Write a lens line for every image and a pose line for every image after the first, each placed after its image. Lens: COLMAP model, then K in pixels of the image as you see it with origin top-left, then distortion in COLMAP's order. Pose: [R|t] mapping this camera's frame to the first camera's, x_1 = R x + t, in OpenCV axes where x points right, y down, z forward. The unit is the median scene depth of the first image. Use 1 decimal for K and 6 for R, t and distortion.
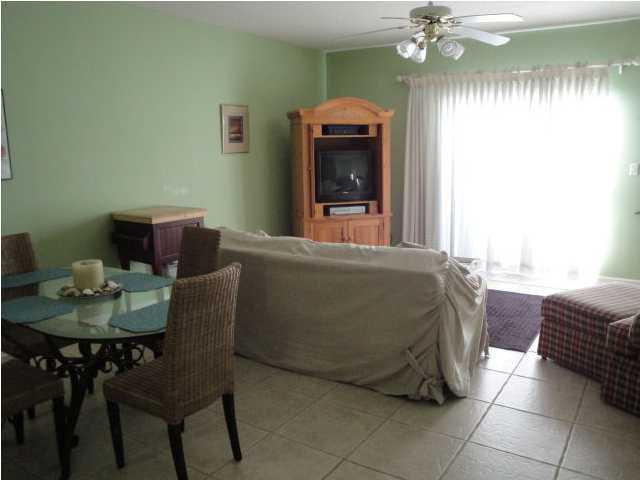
lens RADIAL K [[533.4, 0, 320.1], [0, 533.4, 240.3], [0, 0, 1]] dist [-0.116705, 0.000143]
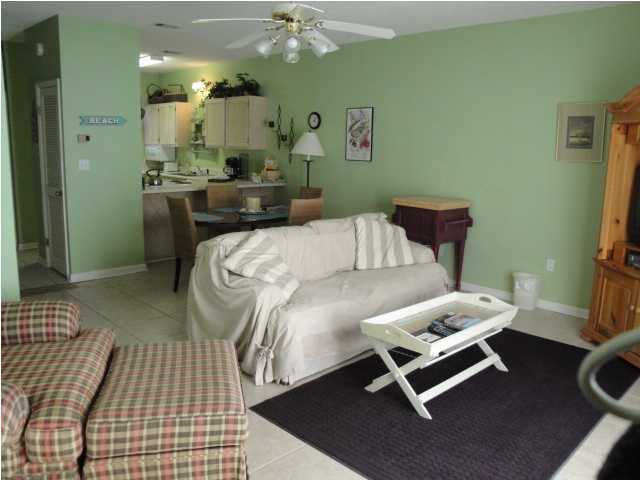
lens RADIAL K [[533.4, 0, 319.8], [0, 533.4, 240.2], [0, 0, 1]] dist [-0.116705, 0.000143]
pose [[-0.209790, 0.178171, -0.961376, 0.727403], [-0.196640, 0.955478, 0.219988, -0.147700], [0.957769, 0.235196, -0.165414, 0.791268]]
